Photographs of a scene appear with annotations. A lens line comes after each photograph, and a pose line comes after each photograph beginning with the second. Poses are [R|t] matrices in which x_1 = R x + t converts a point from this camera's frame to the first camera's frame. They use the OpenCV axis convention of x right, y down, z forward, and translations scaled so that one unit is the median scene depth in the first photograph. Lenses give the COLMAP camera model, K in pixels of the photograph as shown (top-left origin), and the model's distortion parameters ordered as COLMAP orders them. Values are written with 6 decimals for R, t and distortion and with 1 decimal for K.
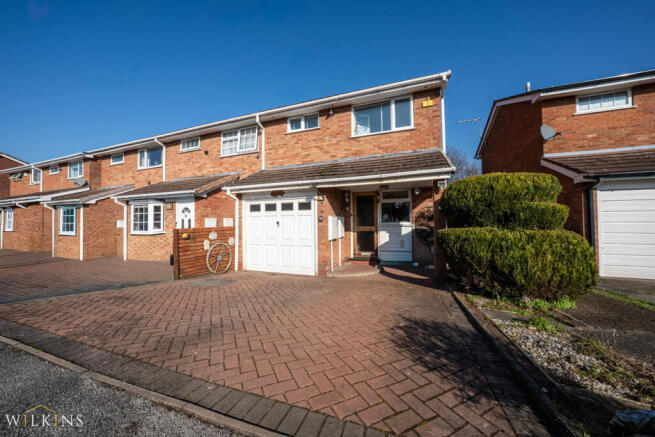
lens RADIAL K [[232.4, 0, 327.5], [0, 232.4, 218.5], [0, 0, 1]] dist [-0.029550, 0.007283]
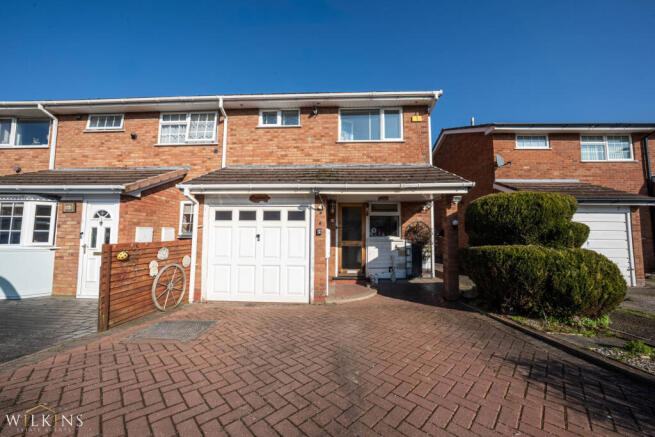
lens RADIAL K [[232.4, 0, 327.5], [0, 232.4, 218.5], [0, 0, 1]] dist [-0.029550, 0.007283]
pose [[0.947056, 0.036757, 0.318957, -0.226048], [-0.020610, 0.998336, -0.053852, -0.002355], [-0.320406, 0.044427, 0.946238, 0.181098]]
